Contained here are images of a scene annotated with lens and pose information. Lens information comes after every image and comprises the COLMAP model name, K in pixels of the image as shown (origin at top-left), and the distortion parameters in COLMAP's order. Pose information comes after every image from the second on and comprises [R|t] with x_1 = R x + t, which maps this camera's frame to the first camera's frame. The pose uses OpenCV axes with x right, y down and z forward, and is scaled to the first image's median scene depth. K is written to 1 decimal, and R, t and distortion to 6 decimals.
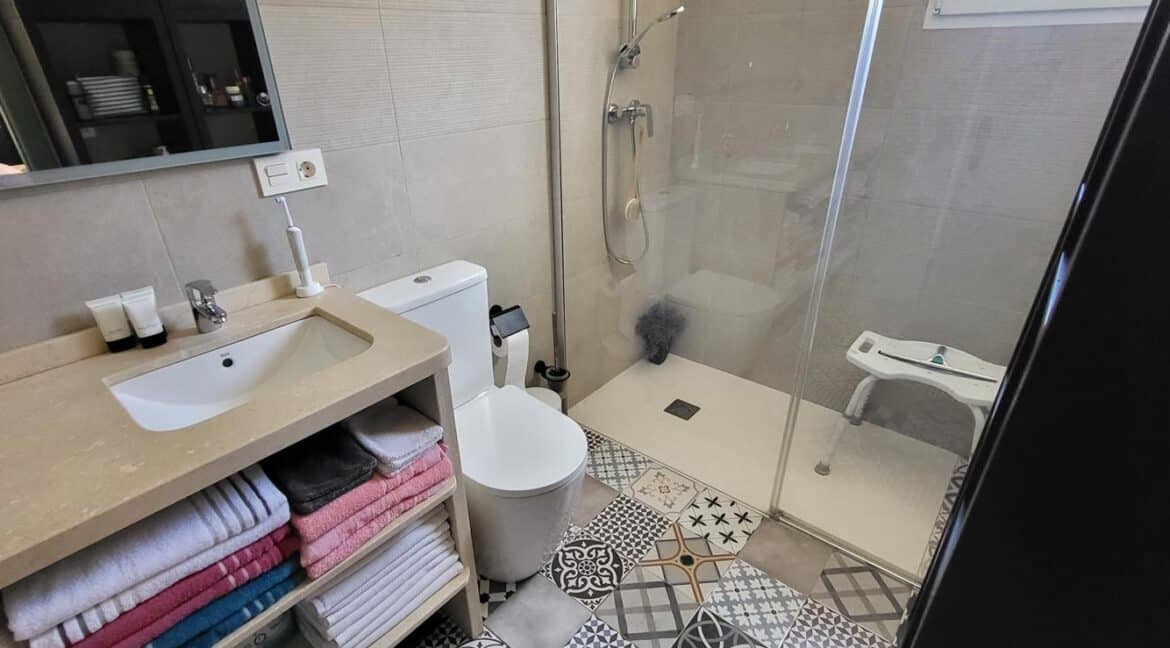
lens RADIAL K [[551.3, 0, 569.1], [0, 551.3, 335.5], [0, 0, 1]] dist [0.006831, -0.001075]
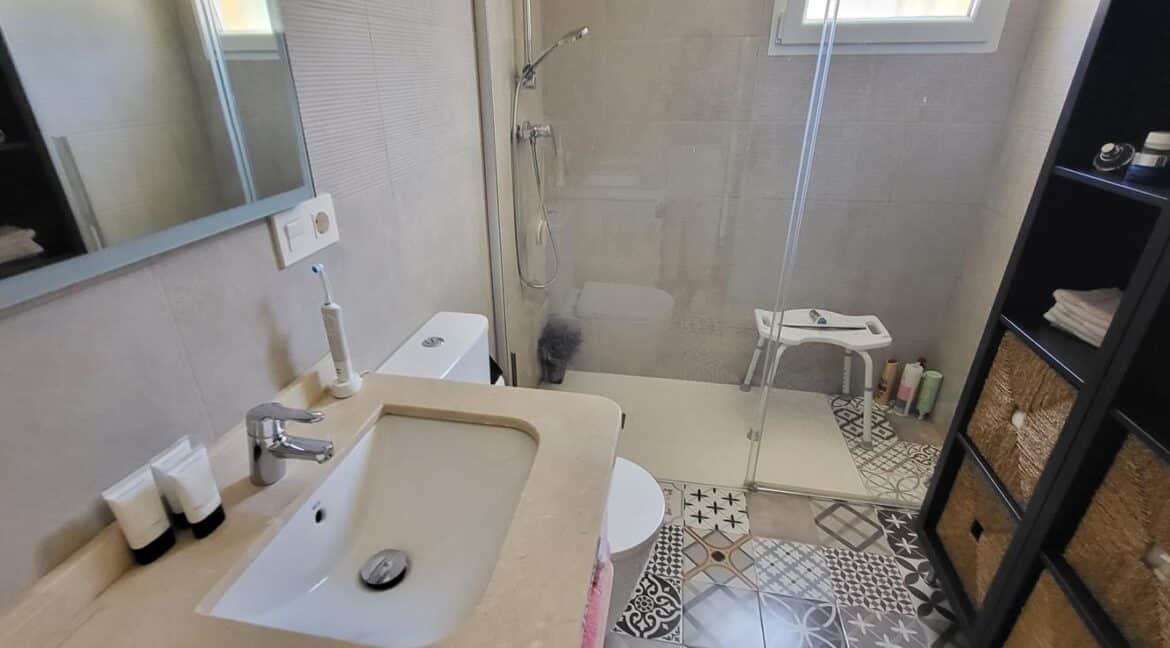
lens RADIAL K [[551.3, 0, 569.1], [0, 551.3, 335.5], [0, 0, 1]] dist [0.006831, -0.001075]
pose [[0.872085, -0.201759, 0.445826, -0.421153], [0.216938, 0.976031, 0.017349, -0.076514], [-0.438641, 0.081587, 0.894951, 0.171923]]
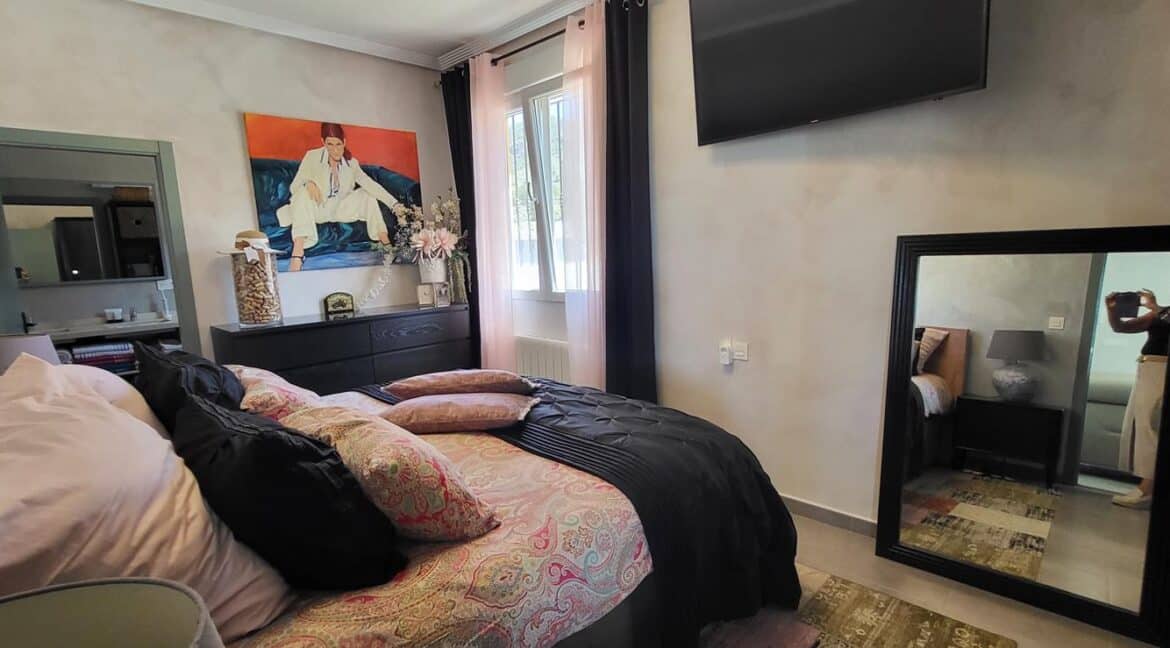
lens RADIAL K [[551.3, 0, 569.1], [0, 551.3, 335.5], [0, 0, 1]] dist [0.006831, -0.001075]
pose [[0.996878, -0.002741, -0.078910, 1.867724], [-0.021178, 0.953492, -0.300674, 0.823287], [0.076064, 0.301407, 0.950457, -1.677011]]
